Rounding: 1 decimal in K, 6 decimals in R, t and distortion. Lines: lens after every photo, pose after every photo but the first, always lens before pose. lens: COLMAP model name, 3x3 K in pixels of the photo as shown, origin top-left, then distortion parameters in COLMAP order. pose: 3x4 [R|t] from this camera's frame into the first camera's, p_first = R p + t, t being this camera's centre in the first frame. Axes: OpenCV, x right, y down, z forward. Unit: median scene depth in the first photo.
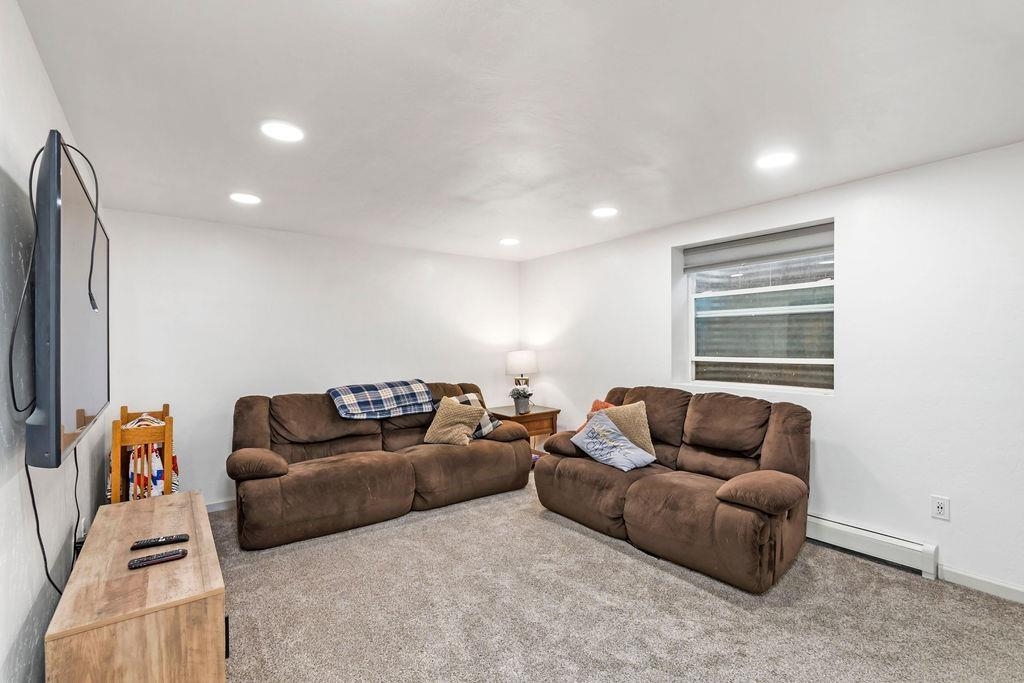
lens RADIAL K [[457.0, 0, 512.7], [0, 457.0, 344.8], [0, 0, 1]] dist [0.003627, -0.002647]
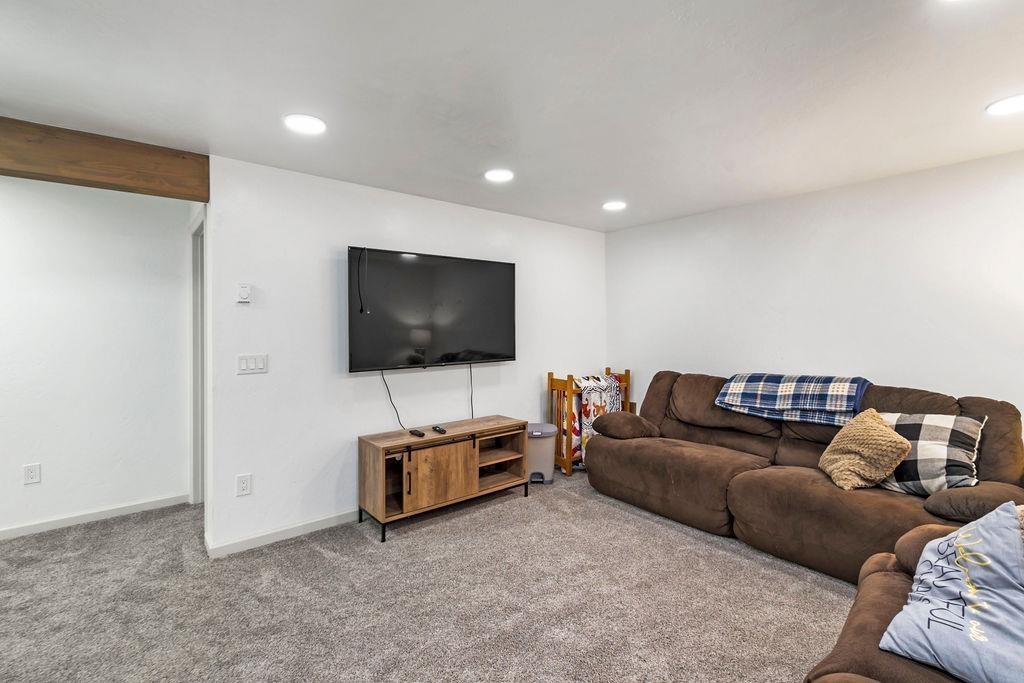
lens RADIAL K [[457.0, 0, 512.9], [0, 457.0, 332.7], [0, 0, 1]] dist [0.003627, -0.002647]
pose [[0.061914, 0.018109, -0.997917, 0.485715], [-0.003649, 0.999833, 0.017918, 0.000126], [0.998075, 0.002532, 0.061970, 0.523381]]
